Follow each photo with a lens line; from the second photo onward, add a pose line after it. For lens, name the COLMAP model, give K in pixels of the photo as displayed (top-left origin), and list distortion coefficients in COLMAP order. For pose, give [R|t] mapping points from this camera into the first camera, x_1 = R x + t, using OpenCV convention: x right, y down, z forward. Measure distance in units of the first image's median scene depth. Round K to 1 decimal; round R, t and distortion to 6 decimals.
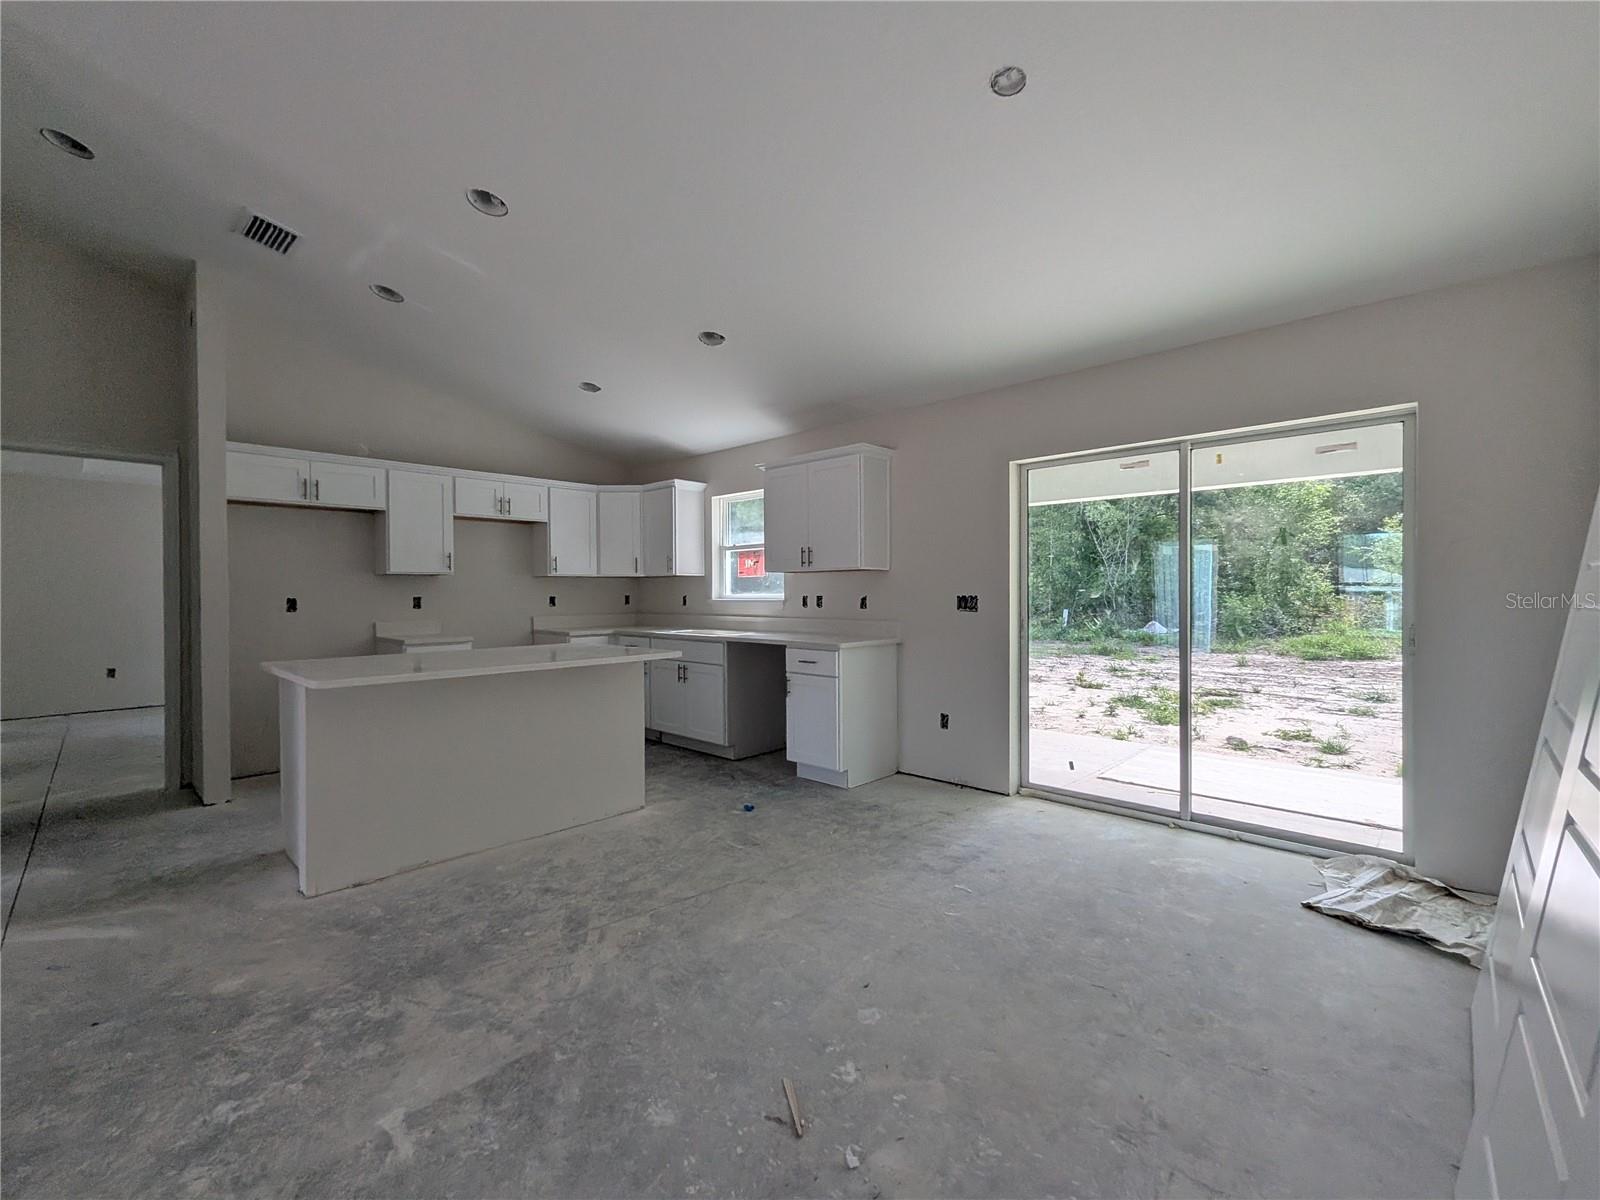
lens RADIAL K [[684.6, 0, 800.0], [0, 684.6, 600.0], [0, 0, 1]] dist [0.004450, 0.000034]
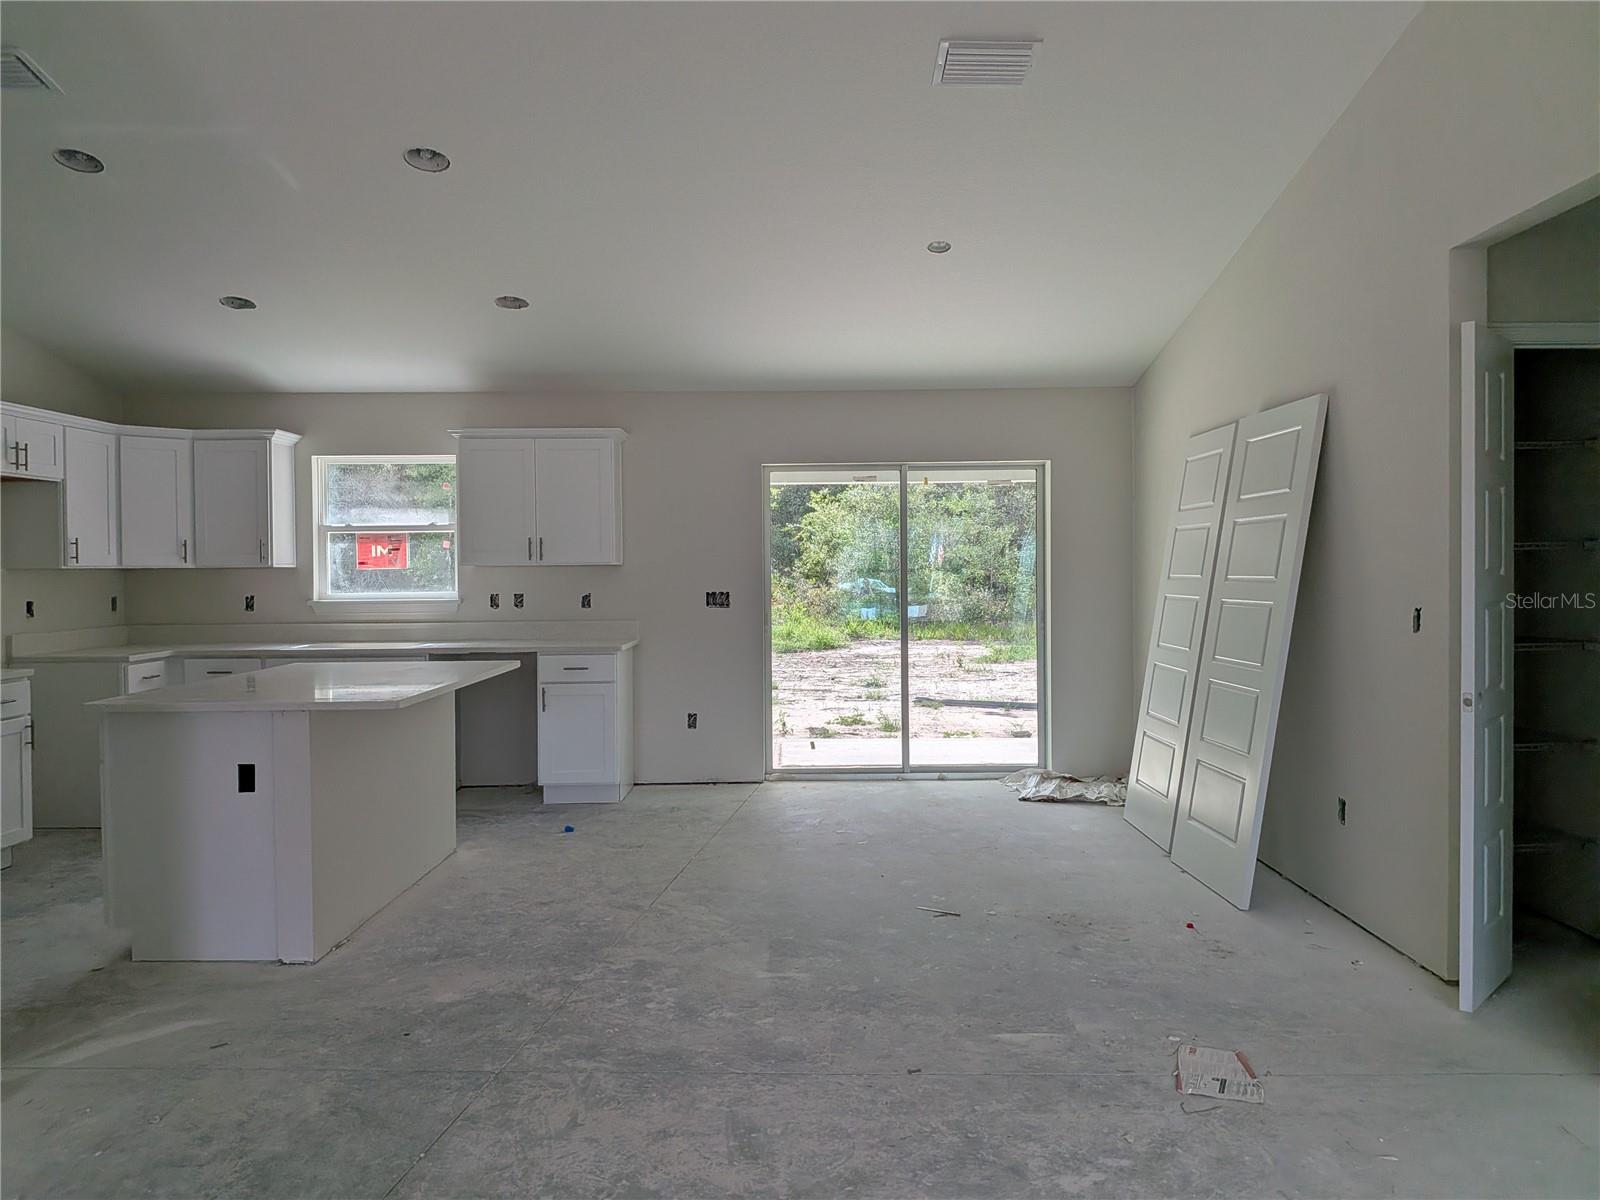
lens RADIAL K [[1136.0, 0, 800.0], [0, 1136.0, 600.0], [0, 0, 1]] dist [0.006773, -0.003932]
pose [[0.726377, -0.021070, 0.686973, -0.723041], [0.013025, 0.999772, 0.016892, -0.018805], [-0.687173, -0.003322, 0.726486, -0.255194]]
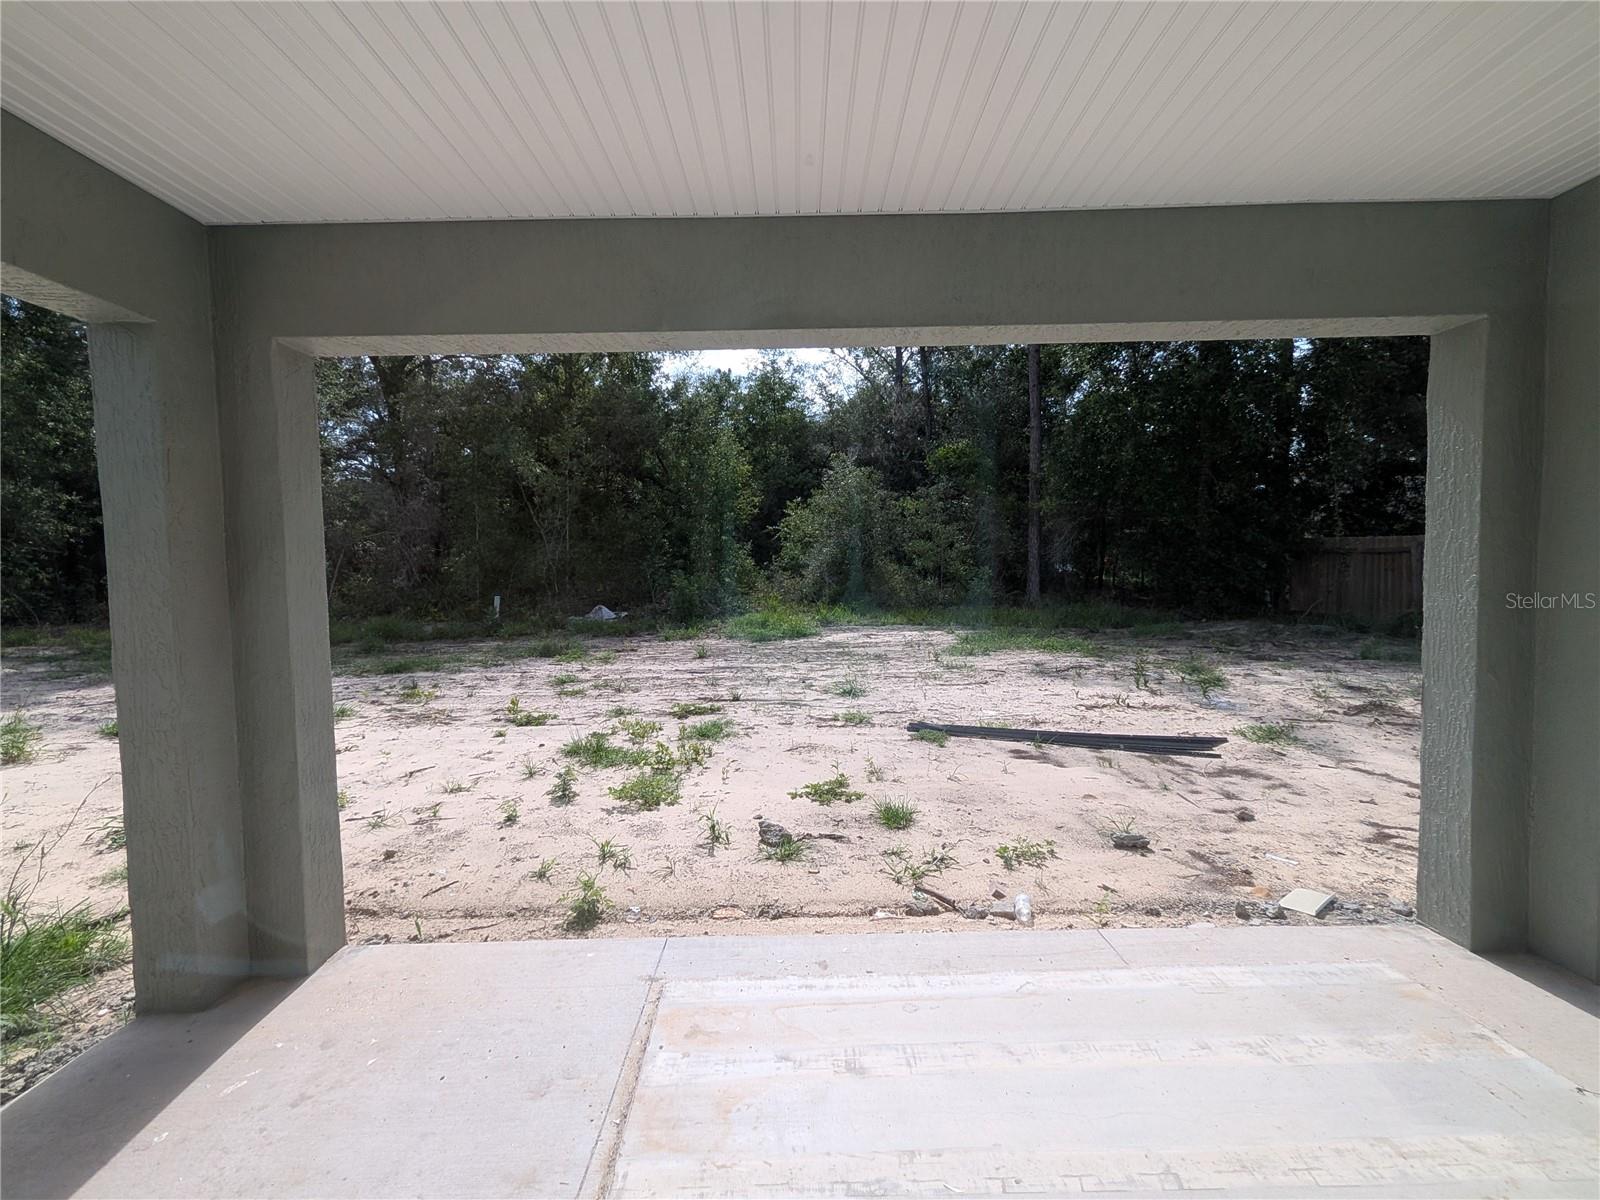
lens RADIAL K [[684.6, 0, 800.0], [0, 684.6, 600.0], [0, 0, 1]] dist [0.004450, 0.000034]
pose [[0.714307, -0.046411, 0.698292, 0.356967], [0.024991, 0.998854, 0.040824, -0.021316], [-0.699386, -0.011710, 0.714648, 0.800955]]
